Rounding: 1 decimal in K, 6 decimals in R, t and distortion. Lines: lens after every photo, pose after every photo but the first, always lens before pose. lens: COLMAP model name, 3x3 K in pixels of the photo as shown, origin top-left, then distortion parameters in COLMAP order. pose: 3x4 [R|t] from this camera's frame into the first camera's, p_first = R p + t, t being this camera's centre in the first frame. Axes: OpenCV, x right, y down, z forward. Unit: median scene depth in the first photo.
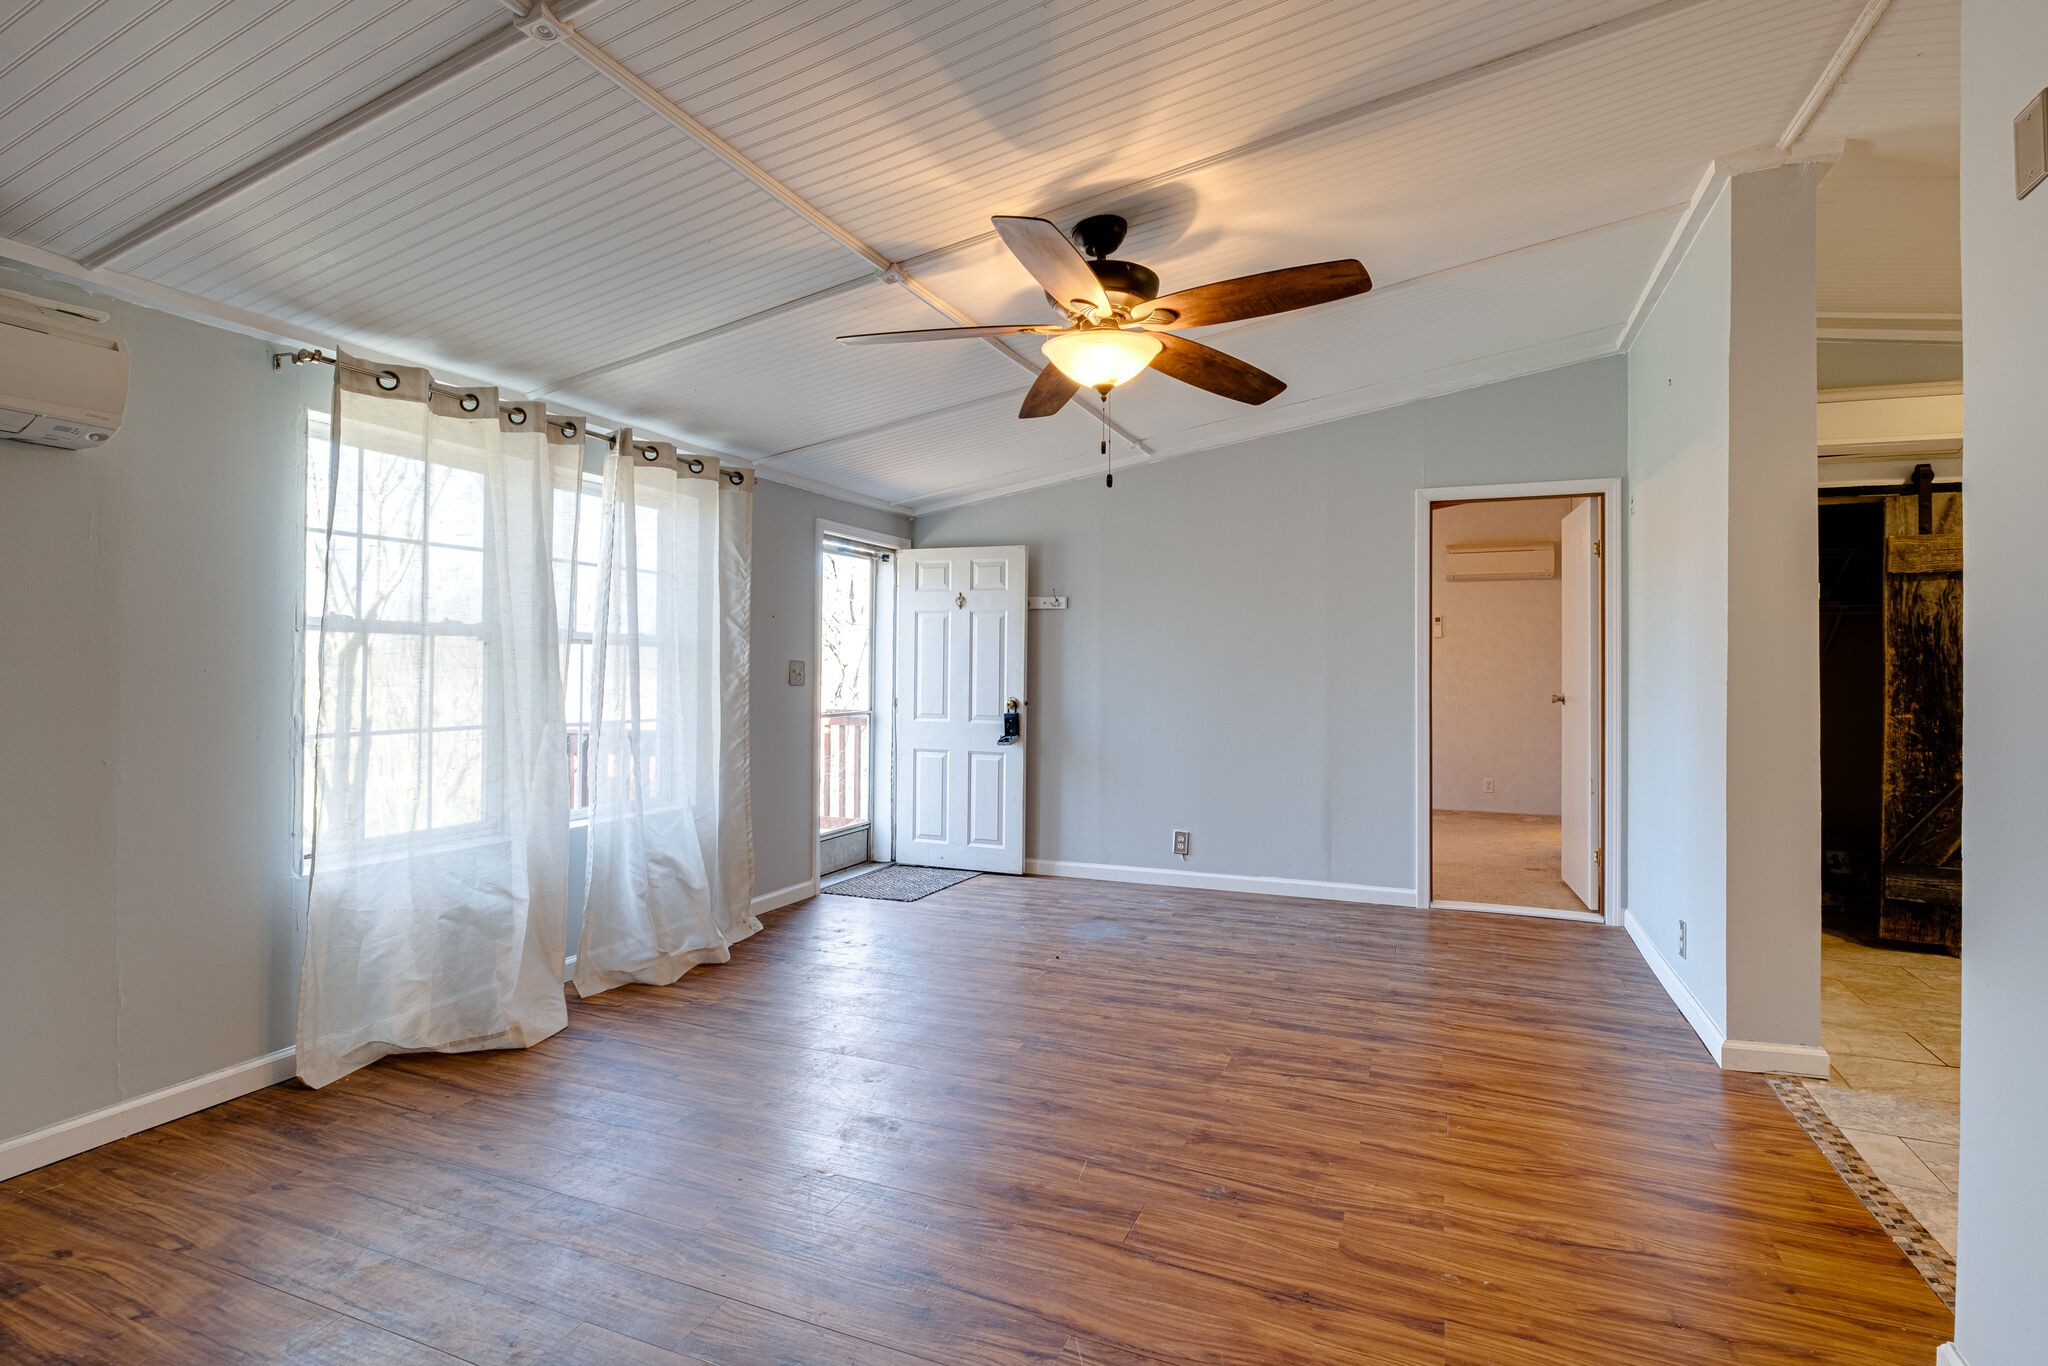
lens RADIAL K [[934.6, 0, 1023.0], [0, 934.6, 661.2], [0, 0, 1]] dist [-0.001852, -0.000103]
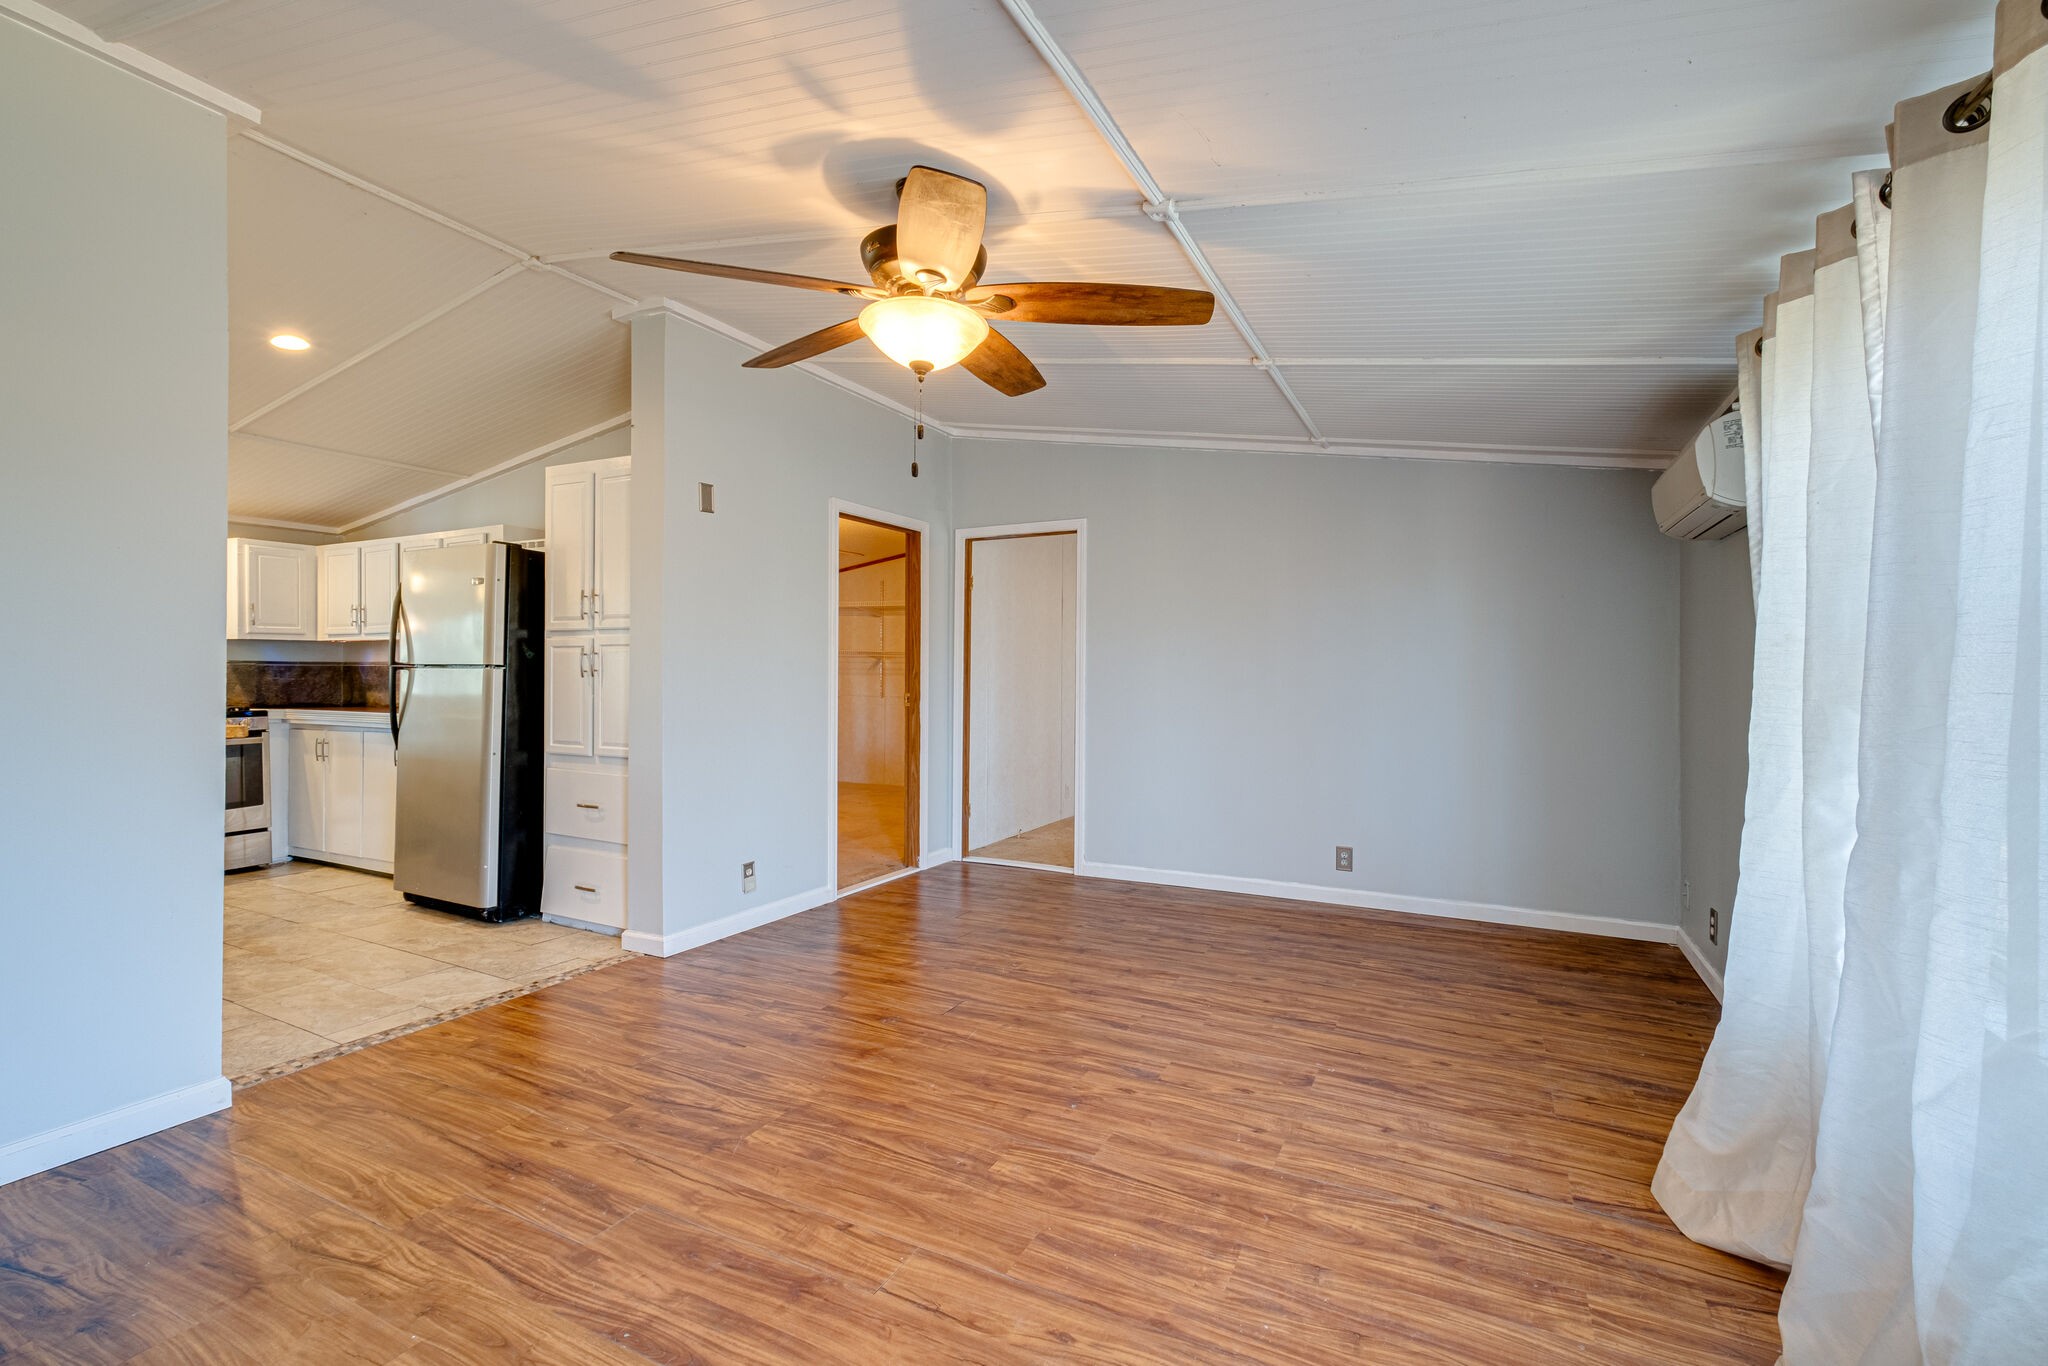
lens RADIAL K [[934.6, 0, 1028.3], [0, 934.6, 687.0], [0, 0, 1]] dist [-0.001852, -0.000103]
pose [[-0.997751, -0.011923, 0.065967, -0.093061], [-0.011566, 0.999916, 0.005790, 0.016897], [-0.066031, 0.005014, -0.997805, 2.137011]]
